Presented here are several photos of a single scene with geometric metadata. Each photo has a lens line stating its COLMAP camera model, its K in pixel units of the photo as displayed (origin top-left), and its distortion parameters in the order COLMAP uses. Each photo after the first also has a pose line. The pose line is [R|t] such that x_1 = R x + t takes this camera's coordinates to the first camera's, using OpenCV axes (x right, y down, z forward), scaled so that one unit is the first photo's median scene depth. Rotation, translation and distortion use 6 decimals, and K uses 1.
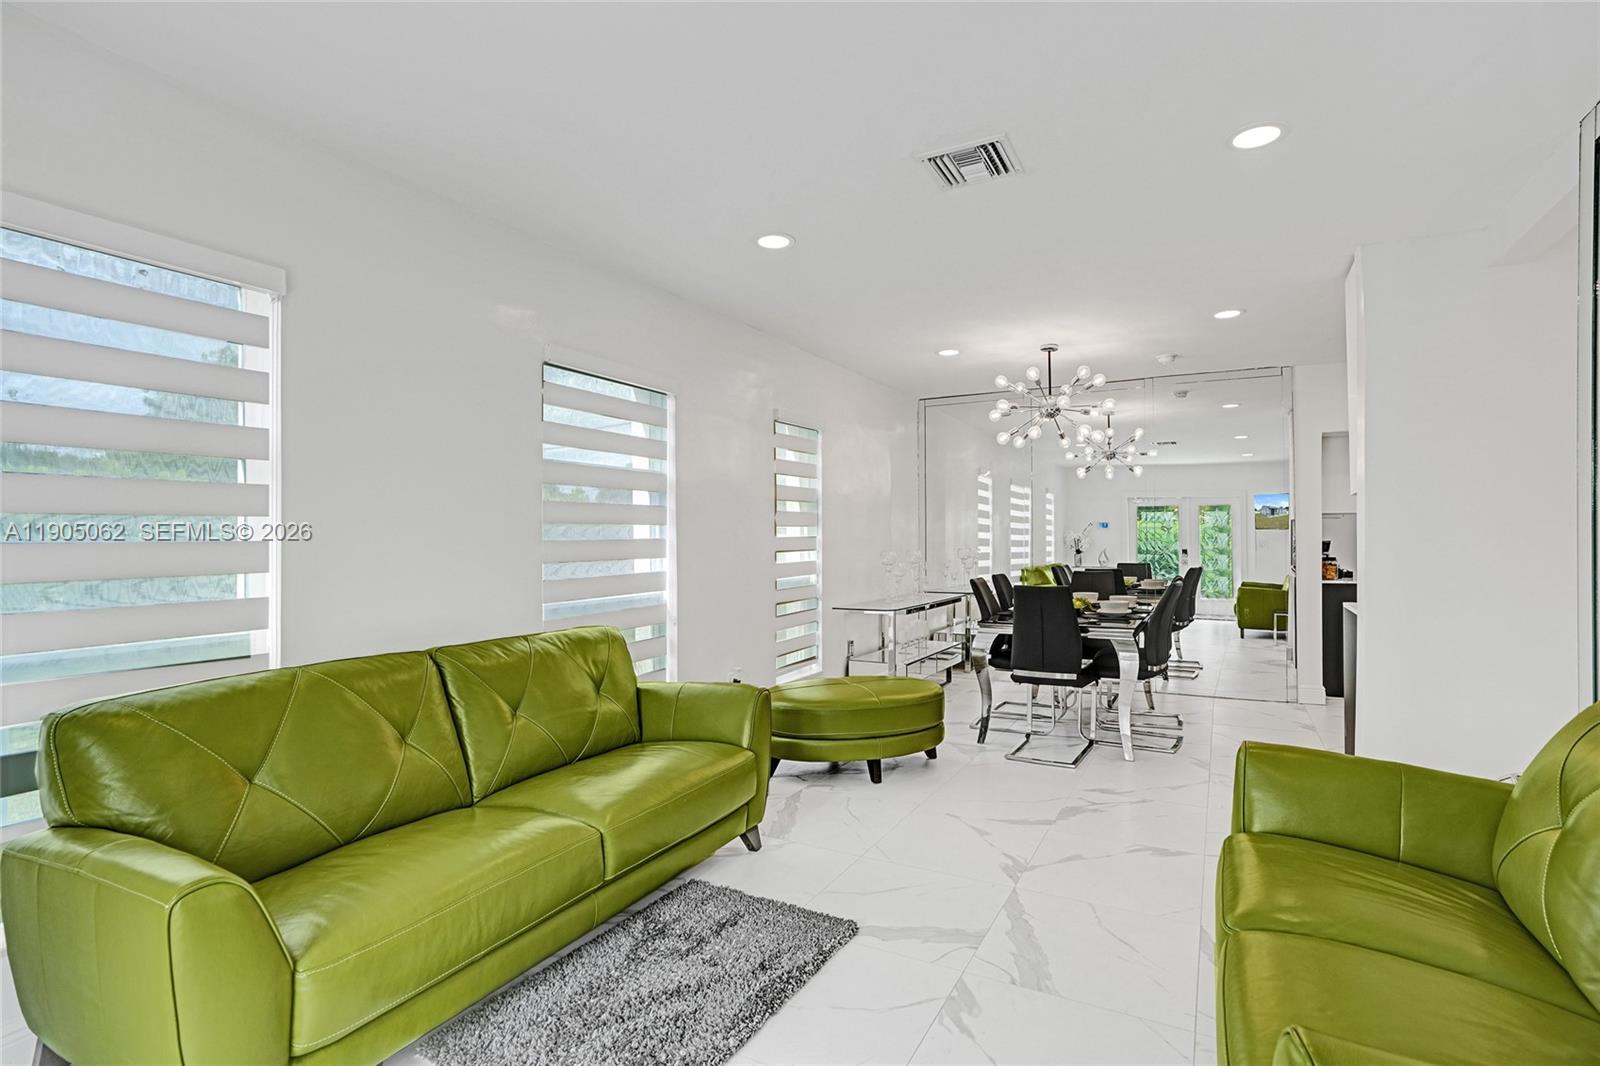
lens RADIAL K [[770.2, 0, 792.3], [0, 770.2, 539.0], [0, 0, 1]] dist [-0.028509, 0.005488]
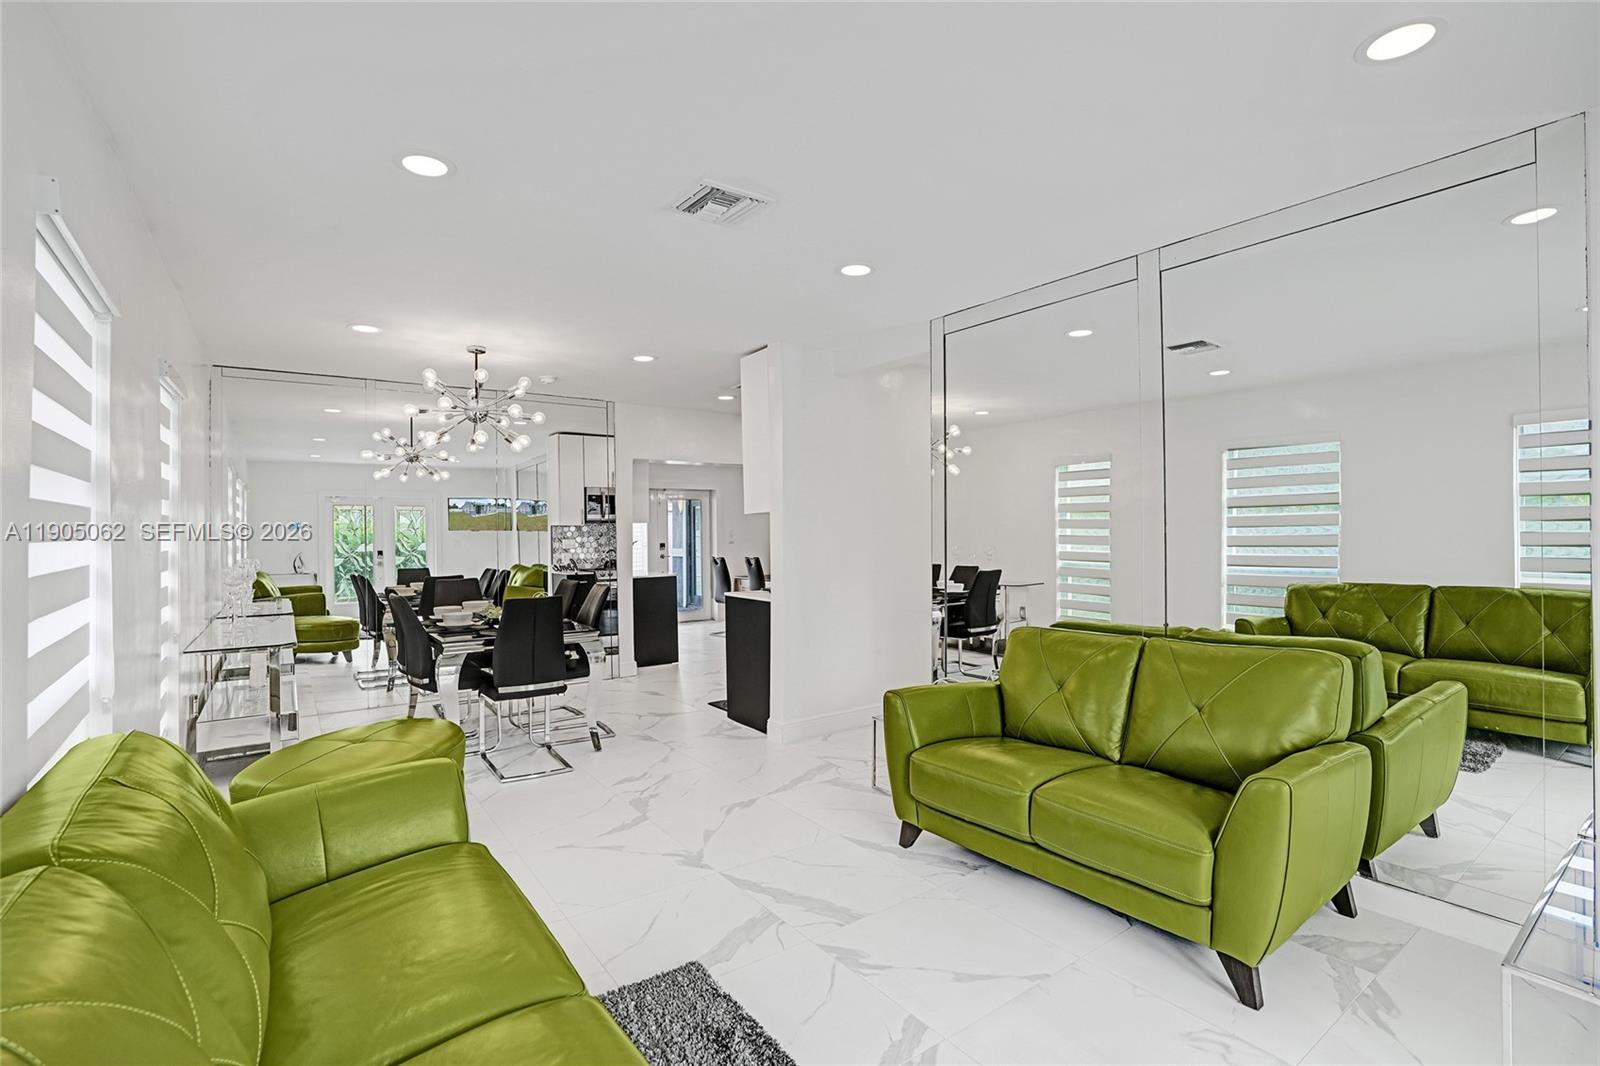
lens RADIAL K [[770.2, 0, 789.5], [0, 770.2, 525.0], [0, 0, 1]] dist [-0.028509, 0.005488]
pose [[0.444425, 0.002972, 0.895811, -0.442861], [0.009735, 0.999919, -0.008147, -0.022352], [-0.895763, 0.012341, 0.444360, 0.282084]]
